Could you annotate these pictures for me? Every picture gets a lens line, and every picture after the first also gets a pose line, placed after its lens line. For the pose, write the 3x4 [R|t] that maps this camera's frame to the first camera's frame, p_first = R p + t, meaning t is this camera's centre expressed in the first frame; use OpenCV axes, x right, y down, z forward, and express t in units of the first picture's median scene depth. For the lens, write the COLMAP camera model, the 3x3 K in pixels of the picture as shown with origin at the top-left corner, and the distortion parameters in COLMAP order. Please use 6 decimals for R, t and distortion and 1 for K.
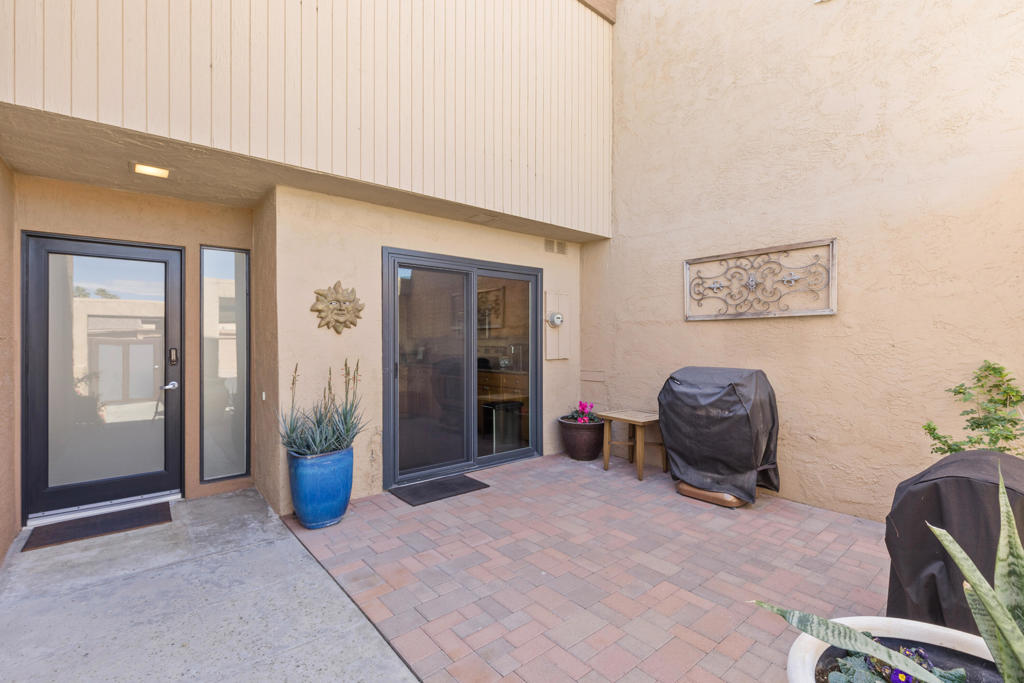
lens RADIAL K [[464.1, 0, 512.0], [0, 464.1, 341.5], [0, 0, 1]] dist [-0.001776, -0.000252]
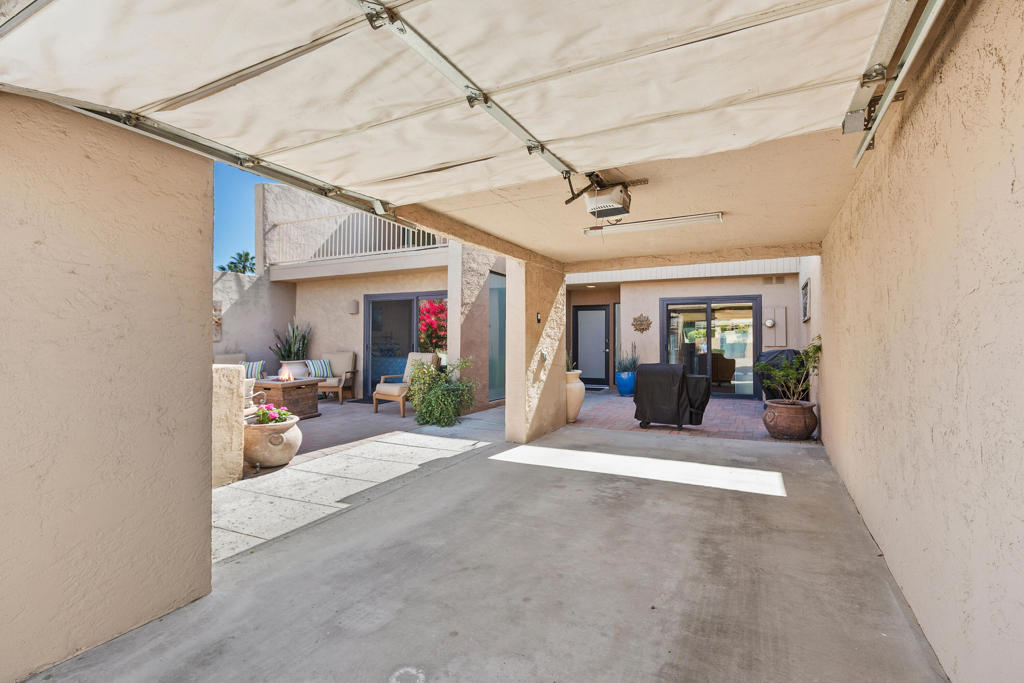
lens RADIAL K [[464.1, 0, 512.0], [0, 464.1, 341.5], [0, 0, 1]] dist [-0.001776, -0.000252]
pose [[0.405051, 0.010772, -0.914230, 1.809602], [-0.007450, 0.999936, 0.008481, 0.015370], [0.914264, 0.003375, 0.405106, -0.802856]]
